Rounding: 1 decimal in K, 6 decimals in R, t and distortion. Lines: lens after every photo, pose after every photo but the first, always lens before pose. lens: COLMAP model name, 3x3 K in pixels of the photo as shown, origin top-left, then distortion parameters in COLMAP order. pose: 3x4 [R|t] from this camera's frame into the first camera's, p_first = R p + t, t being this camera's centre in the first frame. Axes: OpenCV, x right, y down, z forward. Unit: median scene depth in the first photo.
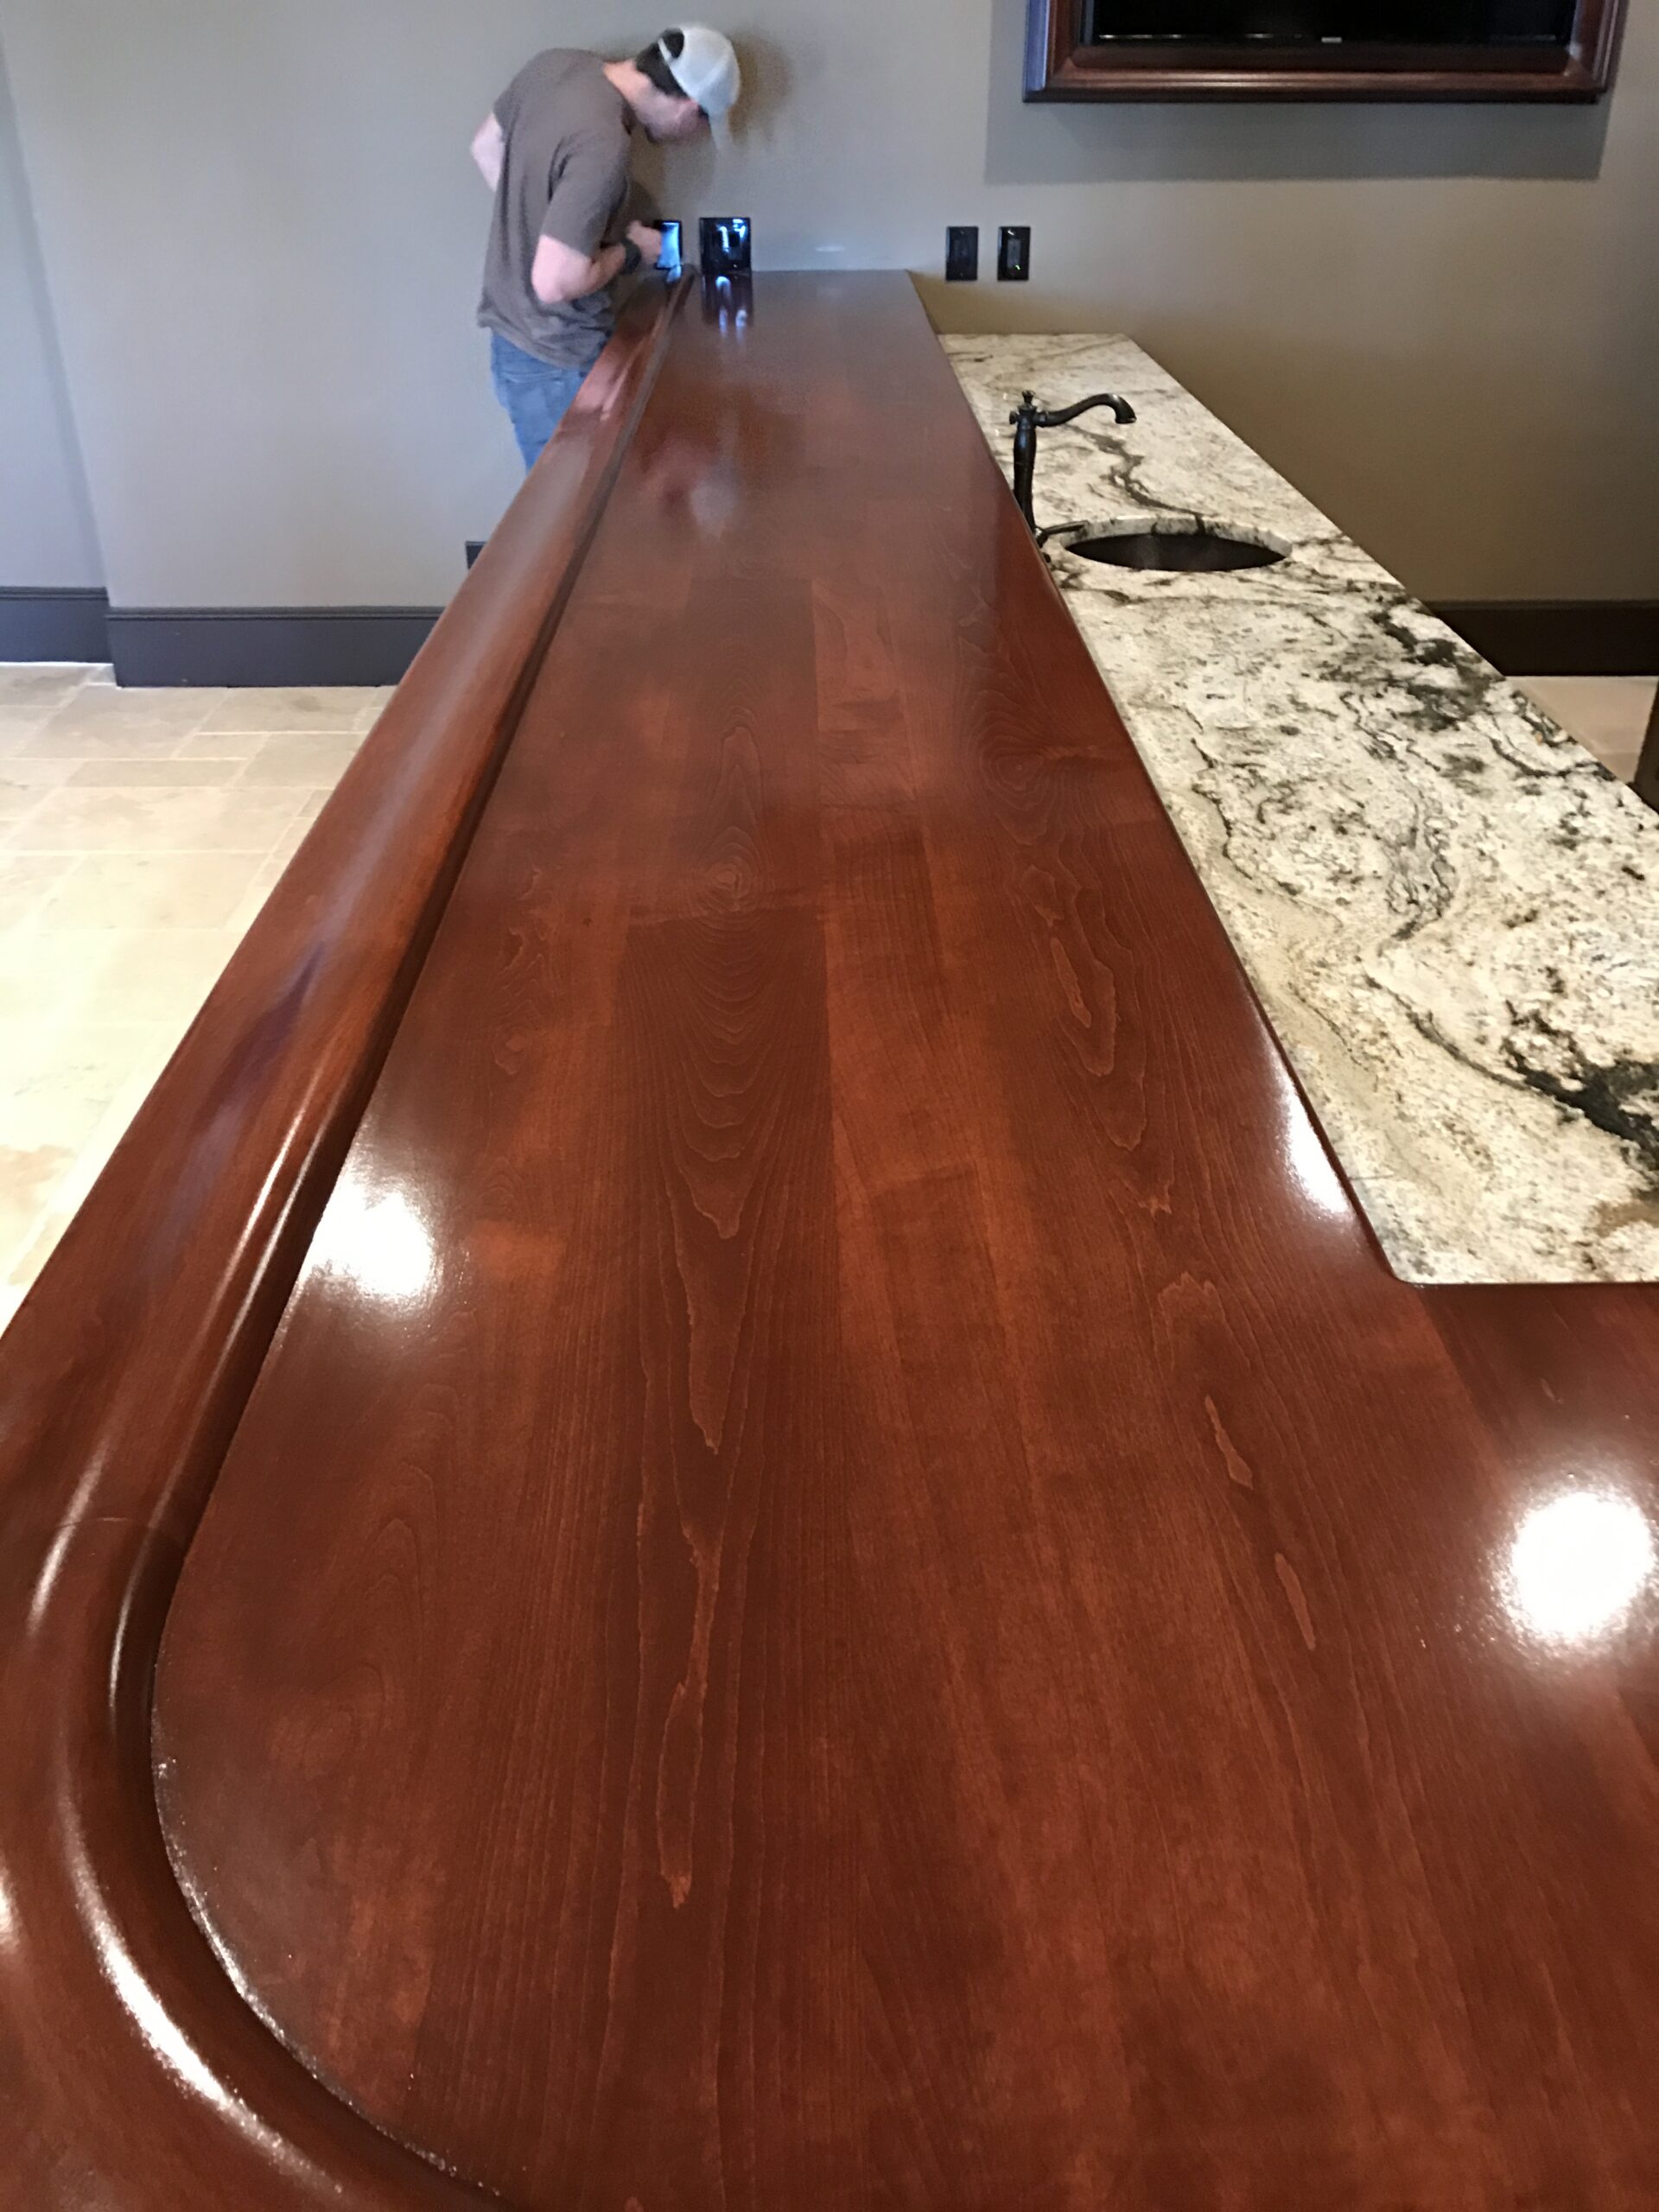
lens RADIAL K [[1848.3, 0, 829.5], [0, 1848.3, 1106.0], [0, 0, 1]] dist [0.019865, -0.005480]
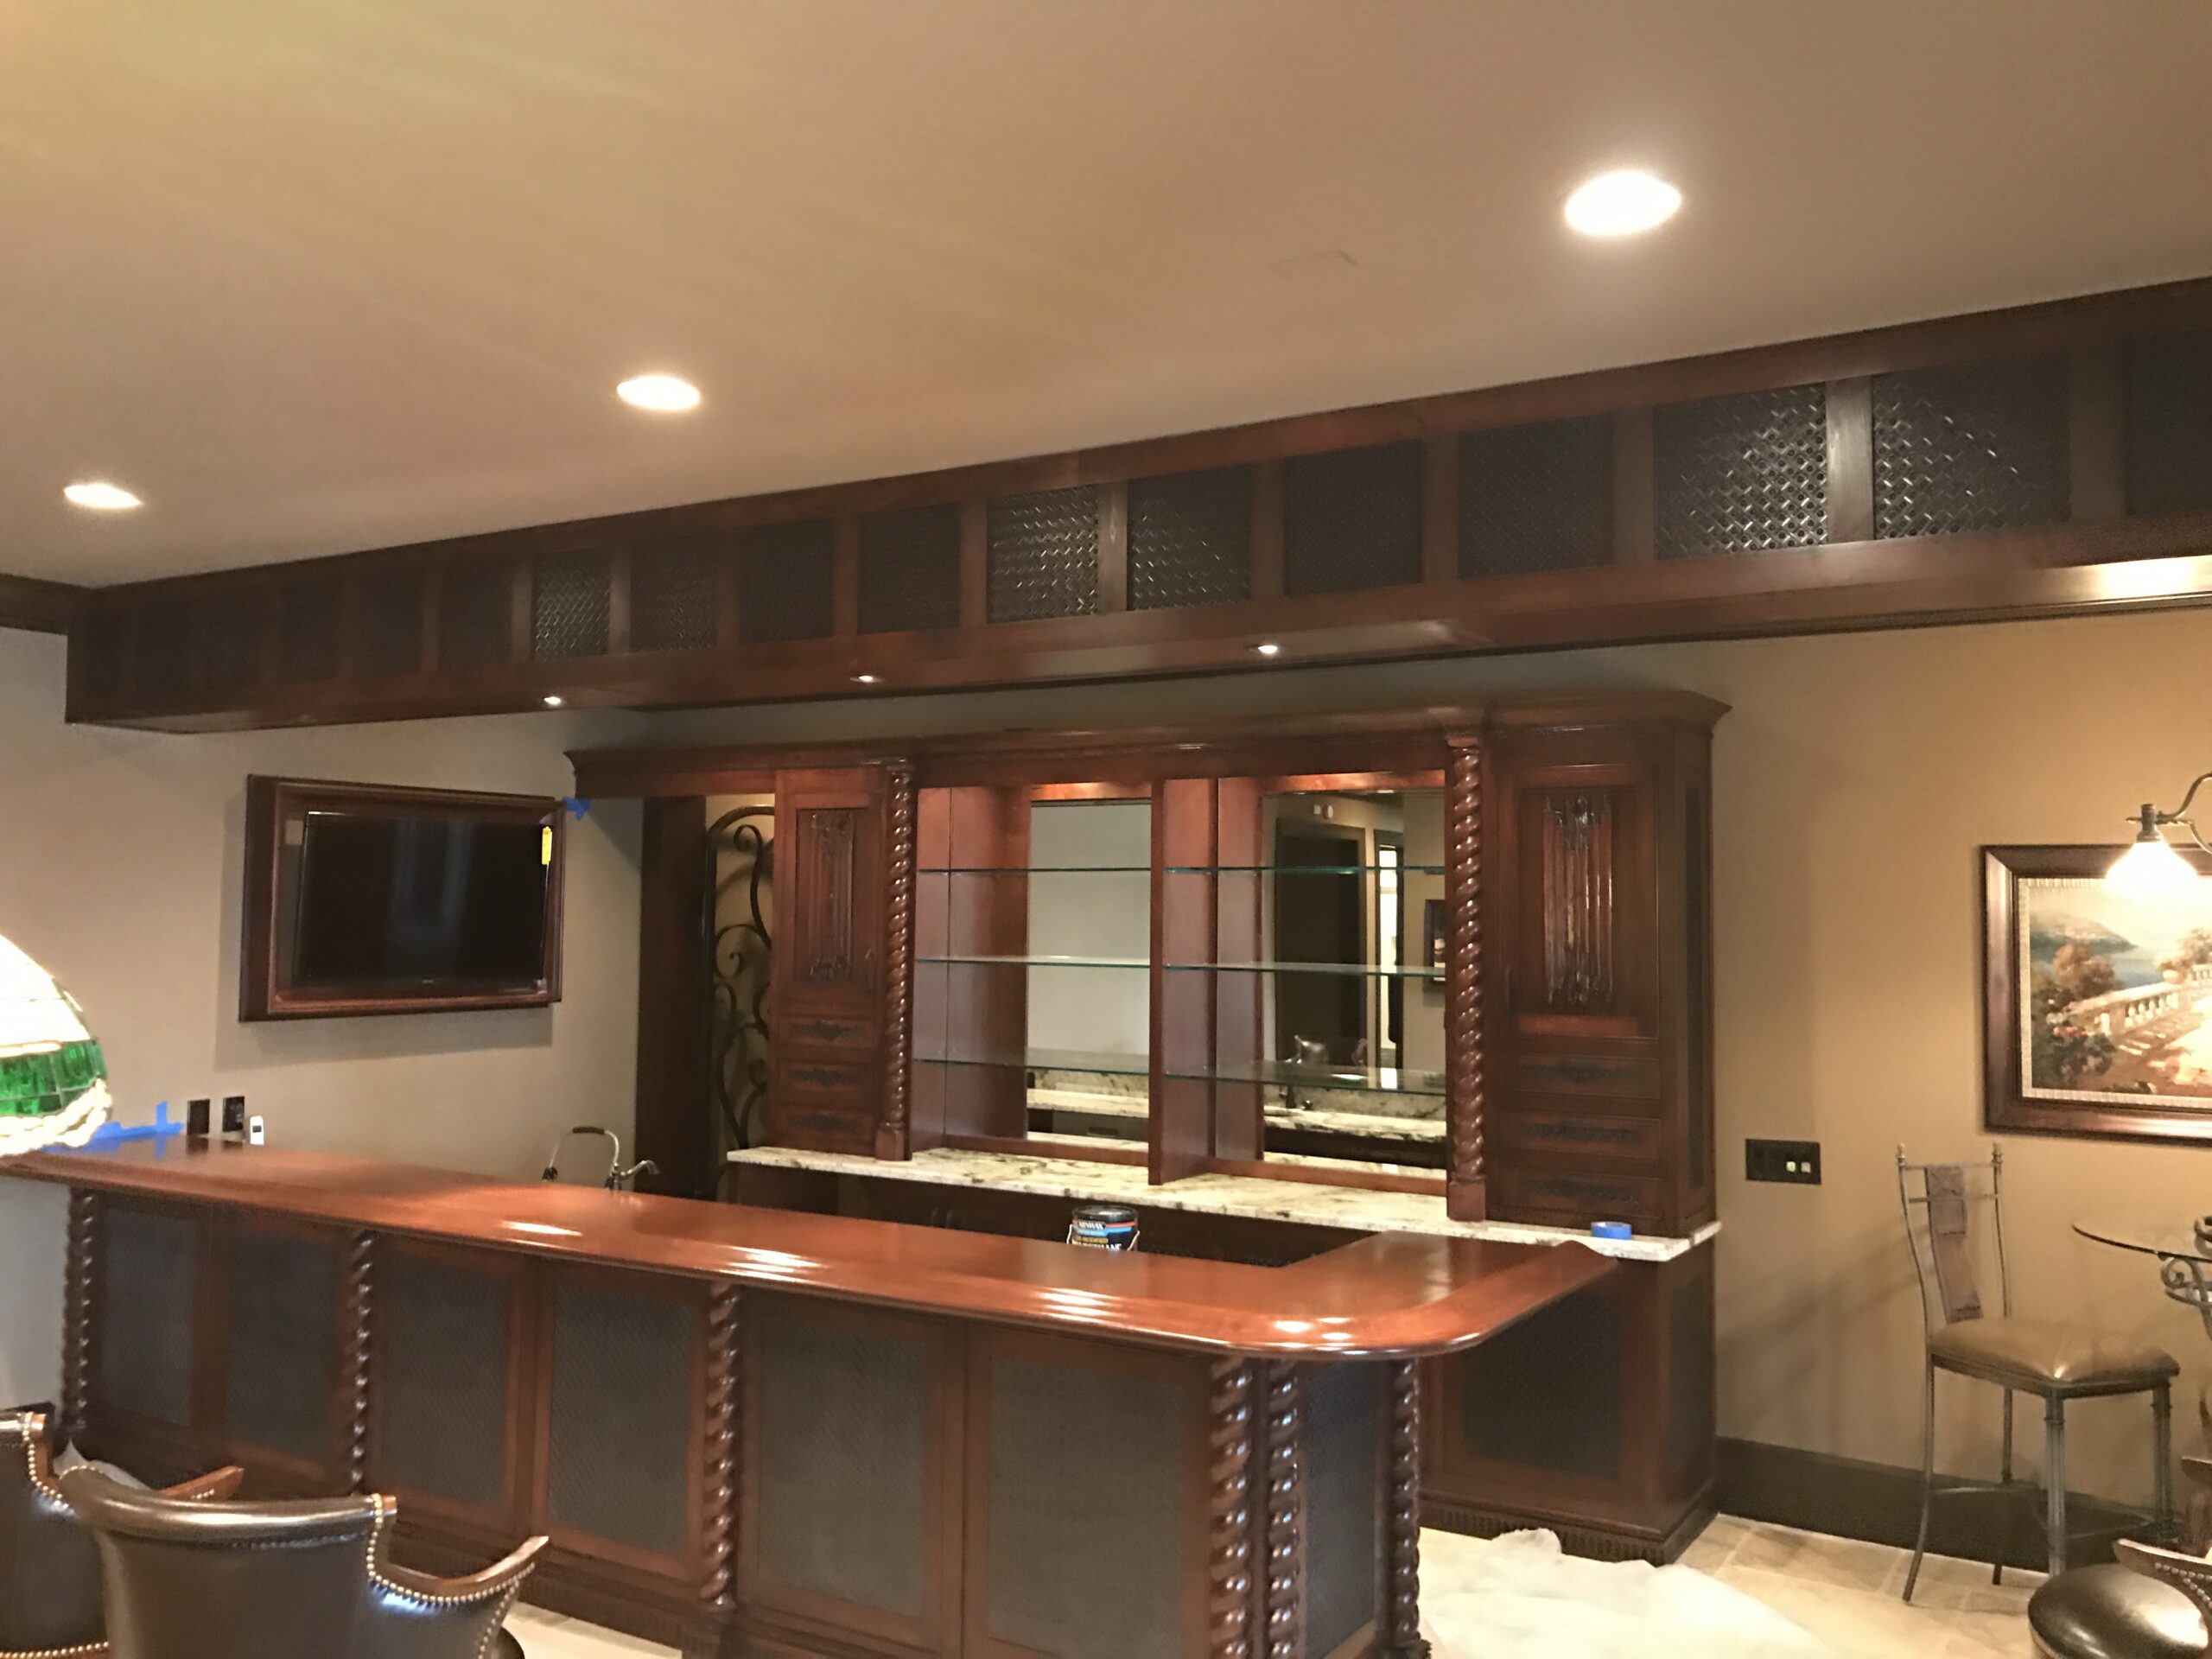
lens RADIAL K [[1837.6, 0, 1130.1], [0, 1837.6, 795.1], [0, 0, 1]] dist [0.044269, -0.057977]
pose [[0.539128, 0.054834, 0.840437, -0.796199], [0.413704, 0.851954, -0.320971, 0.082644], [-0.733614, 0.520737, 0.436627, -0.280492]]
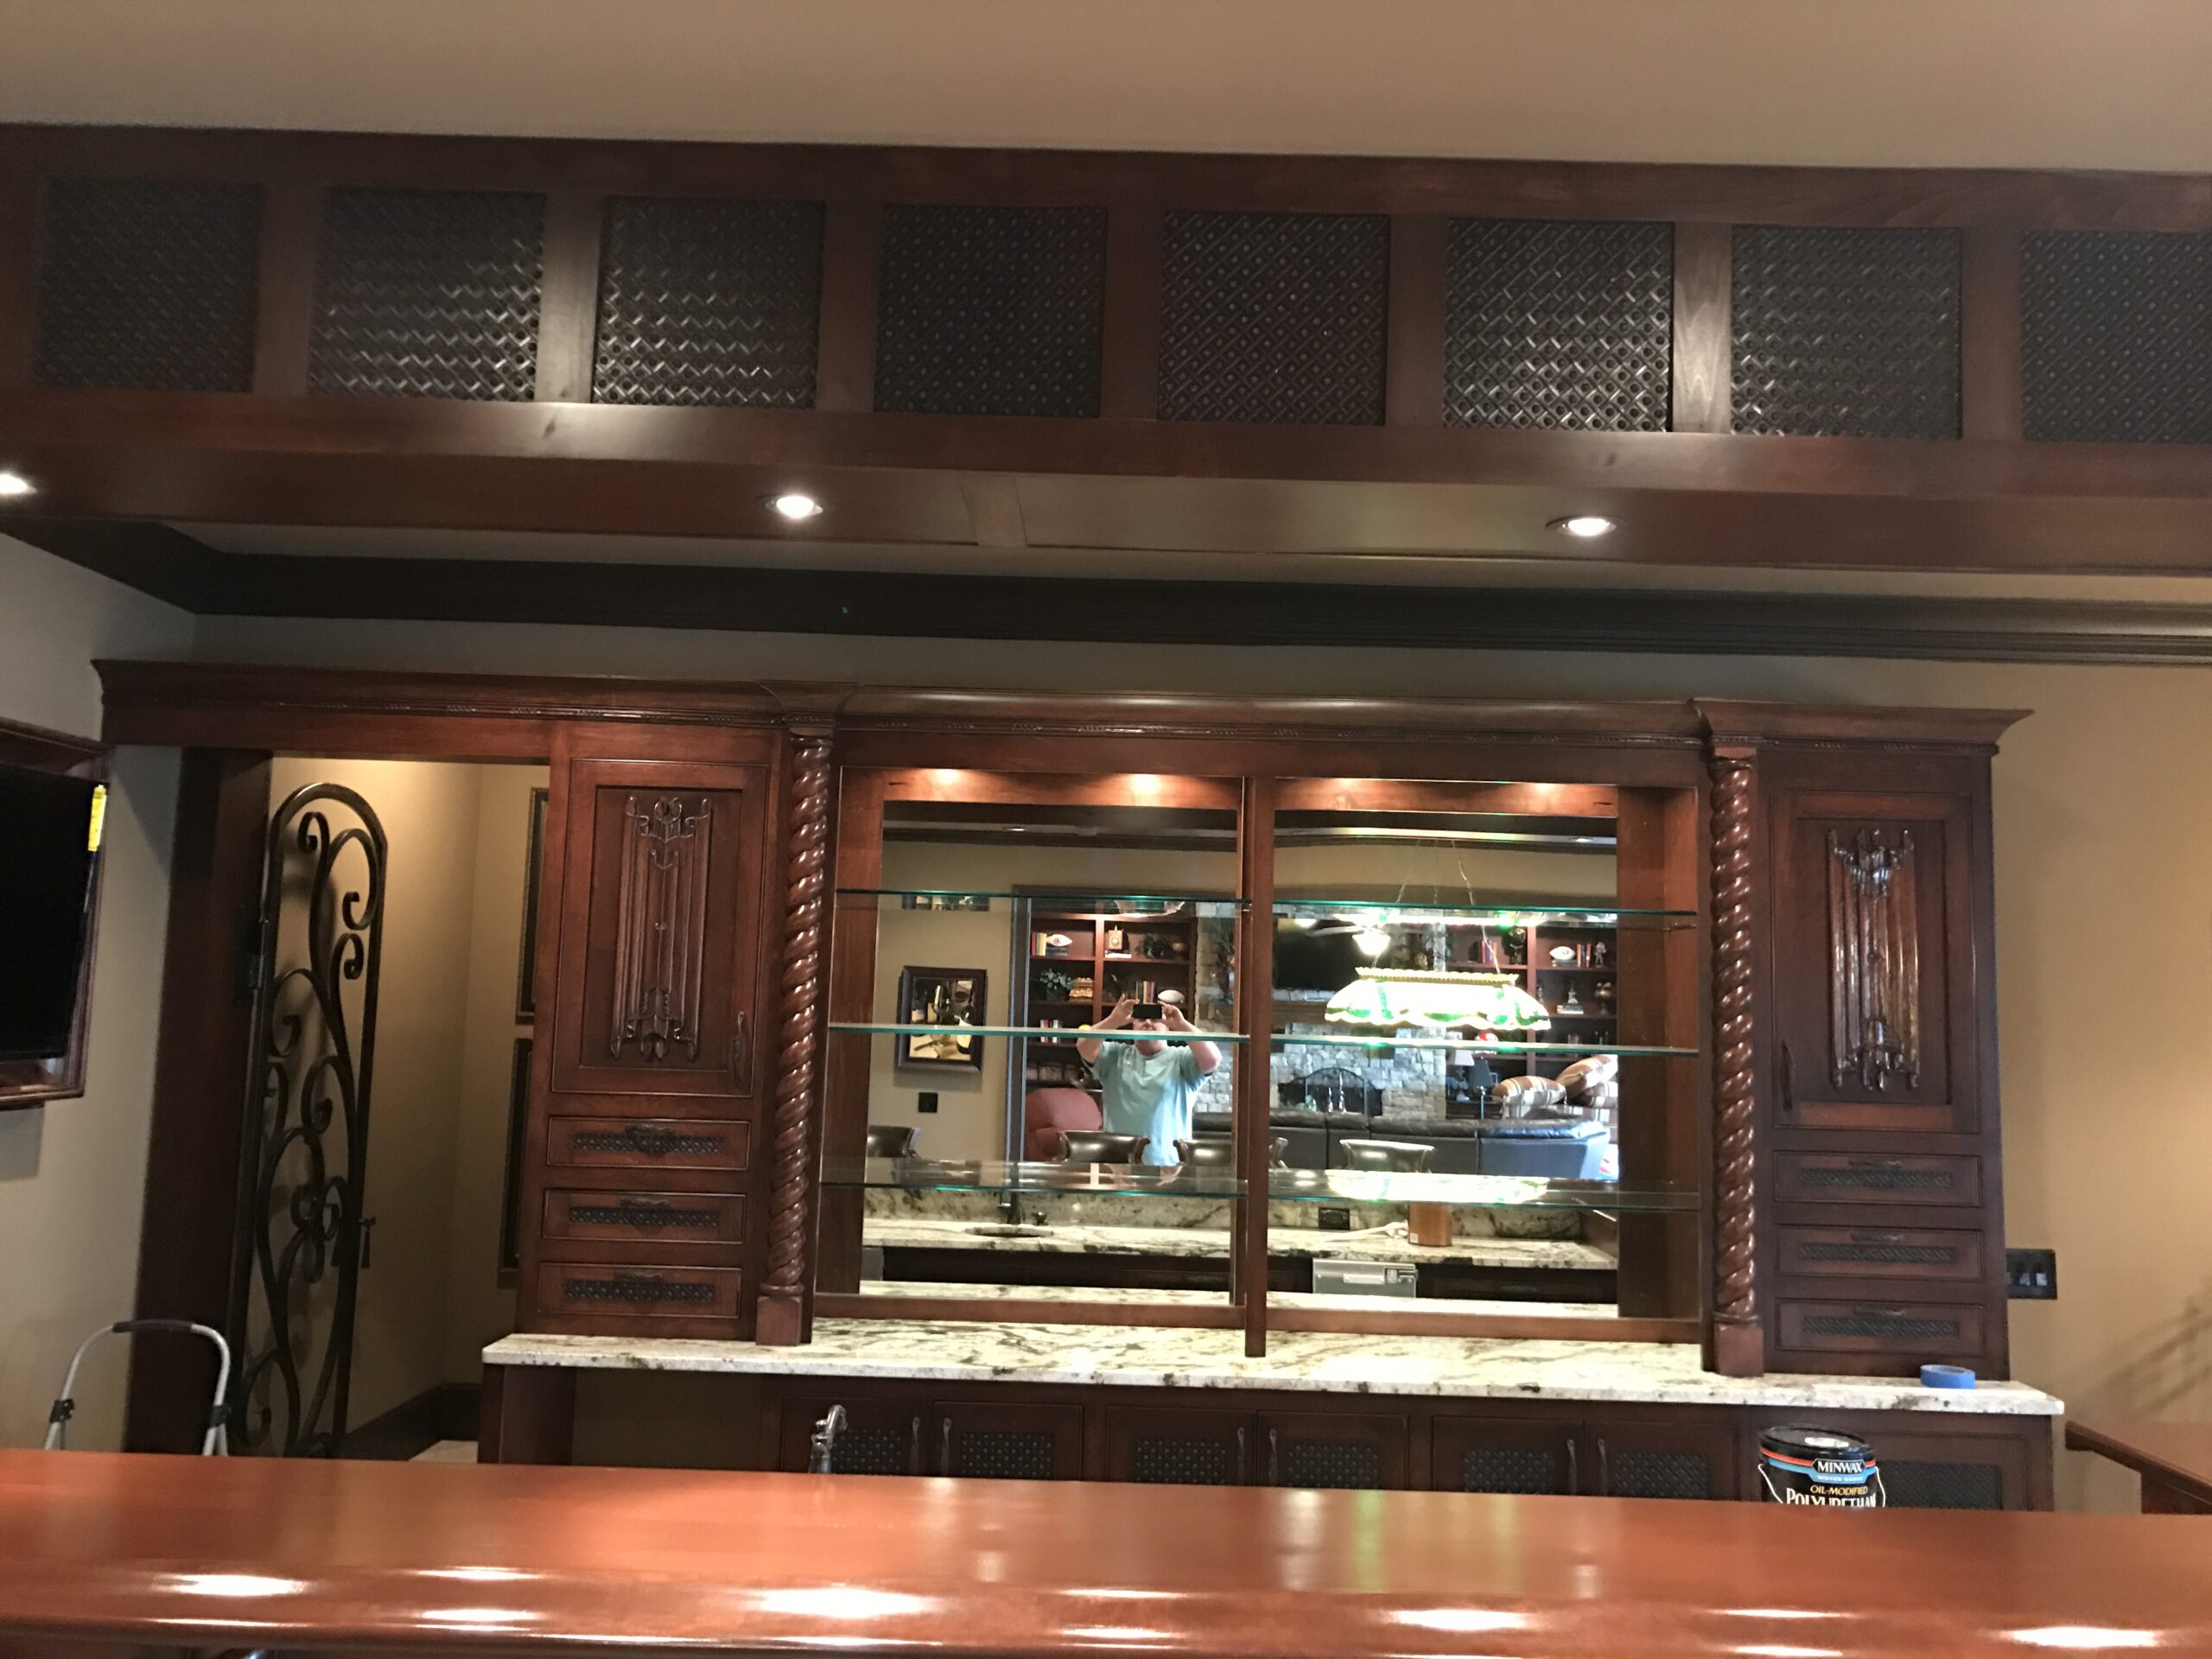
lens RADIAL K [[1848.3, 0, 1122.4], [0, 1848.3, 801.8], [0, 0, 1]] dist [0.019865, -0.005480]
pose [[0.027430, 0.105516, 0.994039, -0.588219], [0.475161, 0.873511, -0.105834, -0.311711], [-0.879471, 0.475232, -0.026176, 0.456469]]
